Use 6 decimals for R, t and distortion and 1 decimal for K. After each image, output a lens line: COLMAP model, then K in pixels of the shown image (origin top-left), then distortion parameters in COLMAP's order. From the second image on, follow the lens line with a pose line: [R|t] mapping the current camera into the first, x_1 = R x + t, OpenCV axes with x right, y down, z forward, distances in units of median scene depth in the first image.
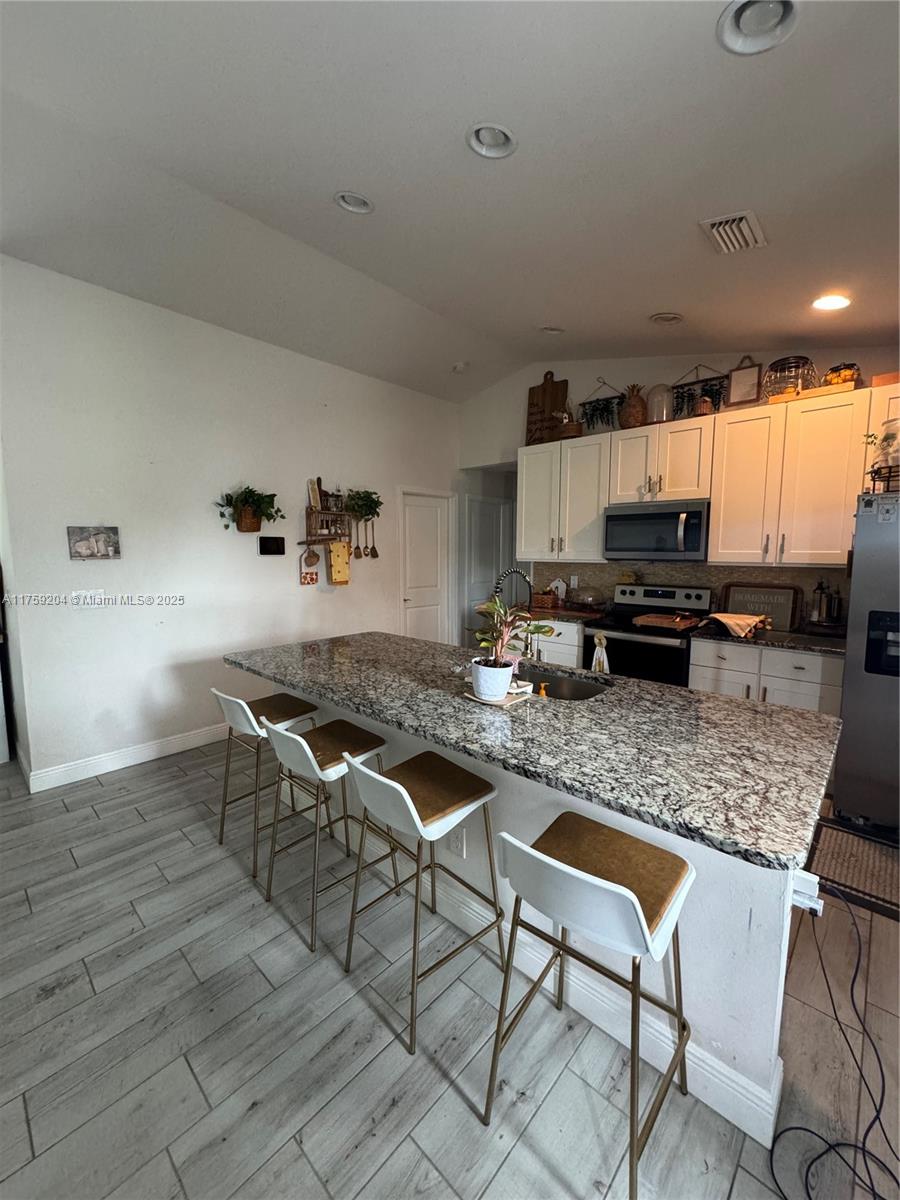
lens RADIAL K [[479.7, 0, 450.0], [0, 479.7, 600.0], [0, 0, 1]] dist [-0.000616, -0.000194]
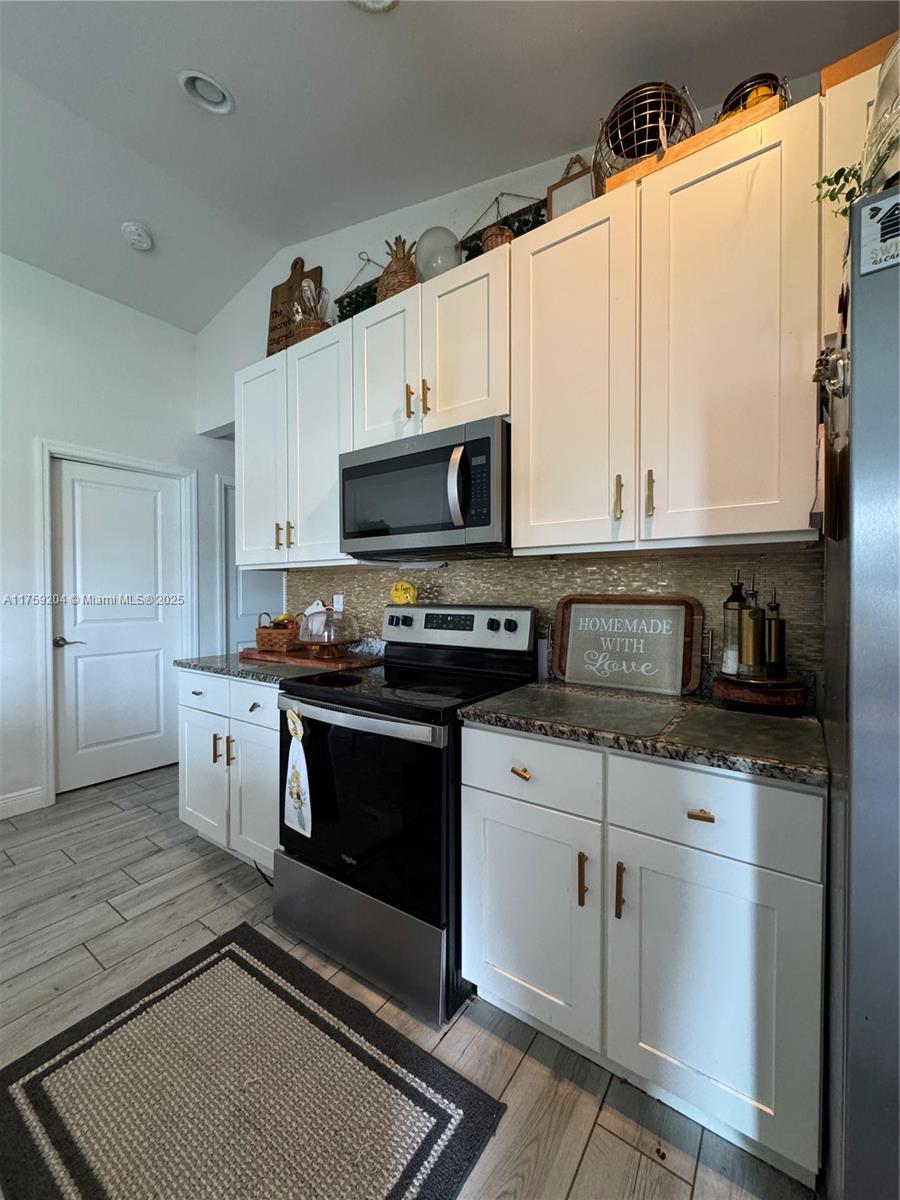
lens RADIAL K [[478.3, 0, 450.0], [0, 478.3, 600.0], [0, 0, 1]] dist [0.001010, -0.000253]
pose [[0.991946, -0.005924, 0.126522, 0.400468], [0.017056, 0.996055, -0.087079, 0.009576], [-0.125507, 0.088536, 0.988134, 0.527436]]
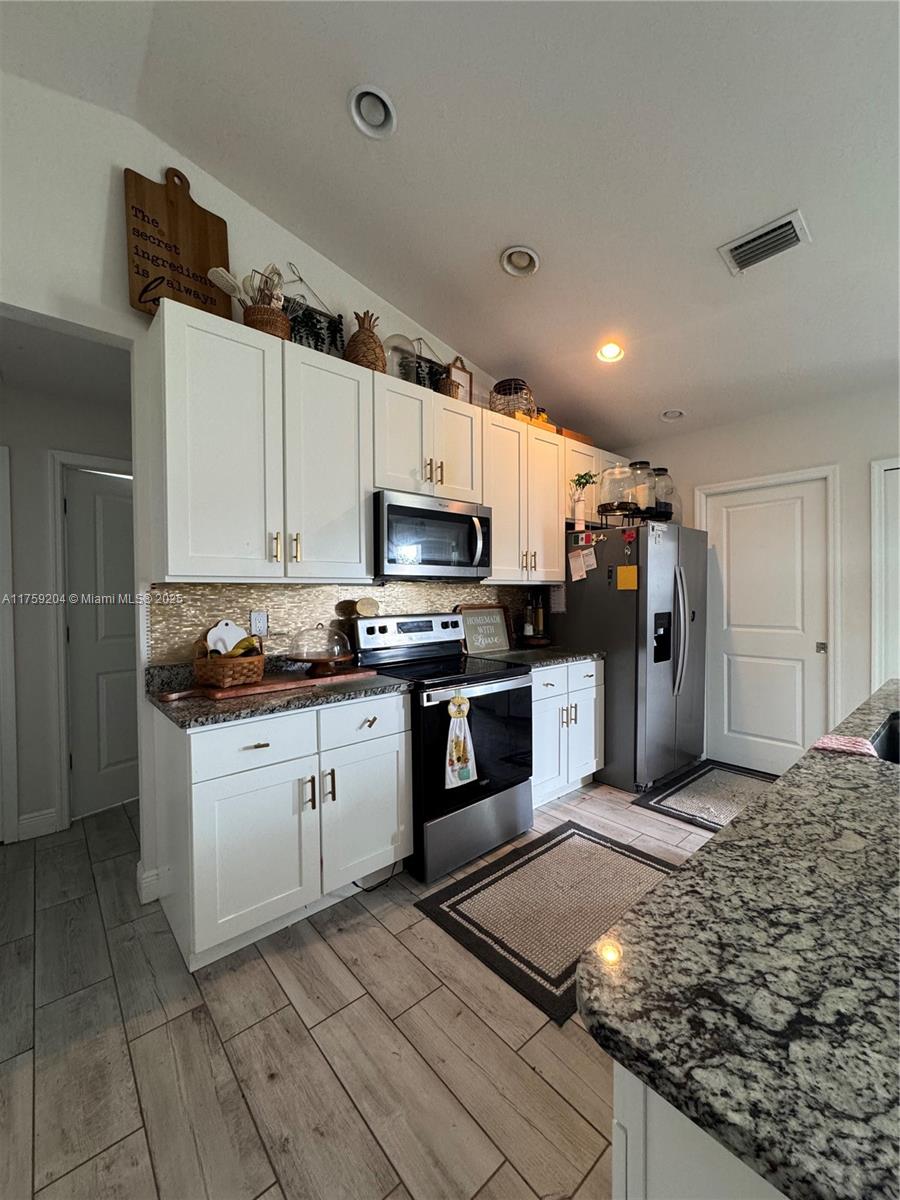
lens RADIAL K [[478.3, 0, 450.0], [0, 478.3, 600.0], [0, 0, 1]] dist [0.001010, -0.000253]
pose [[0.108334, -0.019250, 0.993928, -0.285375], [0.110240, 0.993879, 0.007233, -0.054916], [-0.987983, 0.108787, 0.109793, 0.928921]]
